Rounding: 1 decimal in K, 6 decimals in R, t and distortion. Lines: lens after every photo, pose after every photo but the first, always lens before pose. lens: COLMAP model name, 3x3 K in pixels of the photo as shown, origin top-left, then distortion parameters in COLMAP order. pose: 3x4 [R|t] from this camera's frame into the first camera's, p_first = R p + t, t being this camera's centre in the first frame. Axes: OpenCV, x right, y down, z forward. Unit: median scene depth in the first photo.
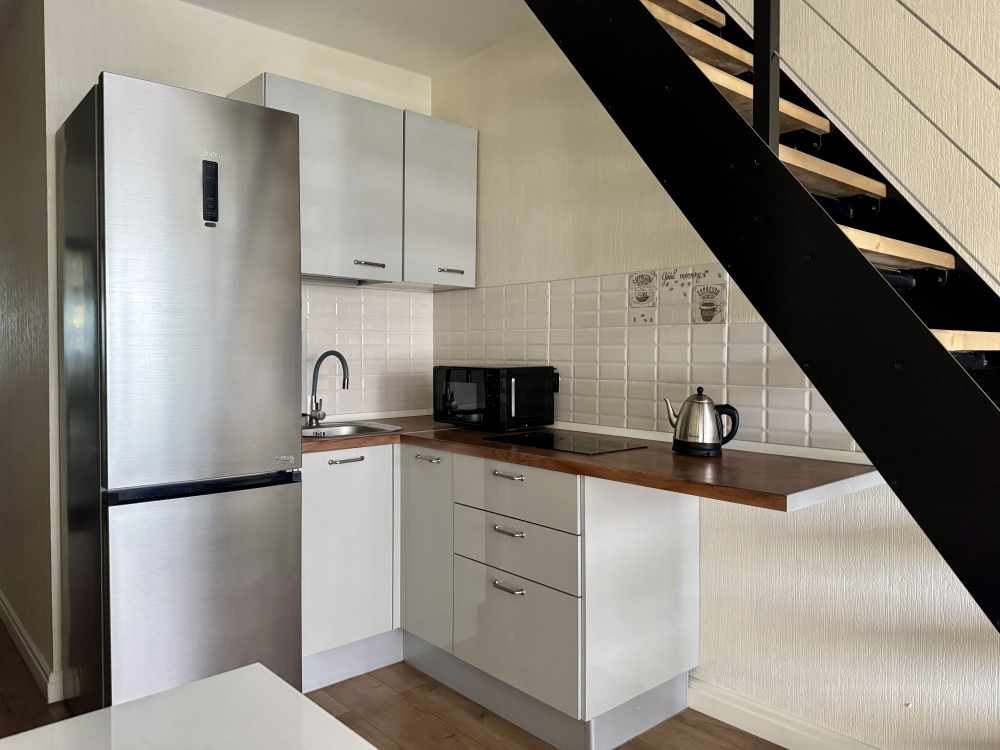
lens RADIAL K [[703.2, 0, 502.5], [0, 703.2, 372.6], [0, 0, 1]] dist [0.047353, -0.046723]
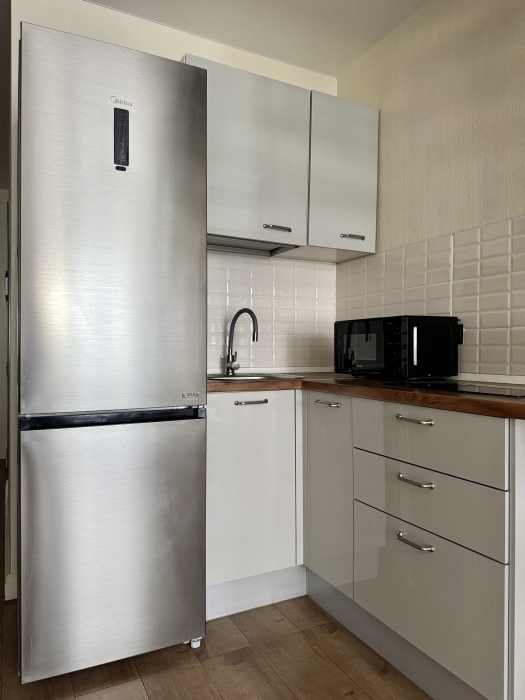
lens RADIAL K [[492.2, 0, 258.1], [0, 492.2, 356.1], [0, 0, 1]] dist [0.047353, -0.046723]
pose [[0.965721, 0.002527, -0.259571, -0.018645], [-0.006824, 0.999854, -0.015652, 0.065702], [0.259493, 0.016887, 0.965597, 0.281694]]
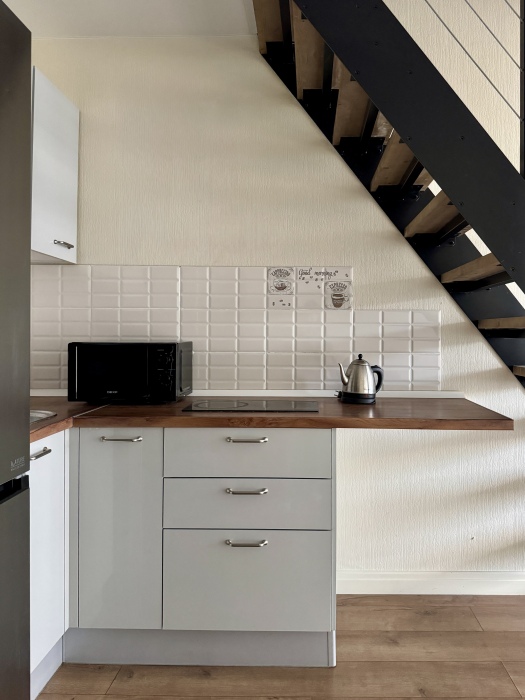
lens RADIAL K [[492.2, 0, 280.1], [0, 492.2, 344.3], [0, 0, 1]] dist [0.047353, -0.046723]
pose [[0.681035, -0.012346, 0.732147, -0.462179], [0.016350, 0.999865, 0.001653, -0.003168], [-0.732068, 0.010845, 0.681145, 0.389226]]
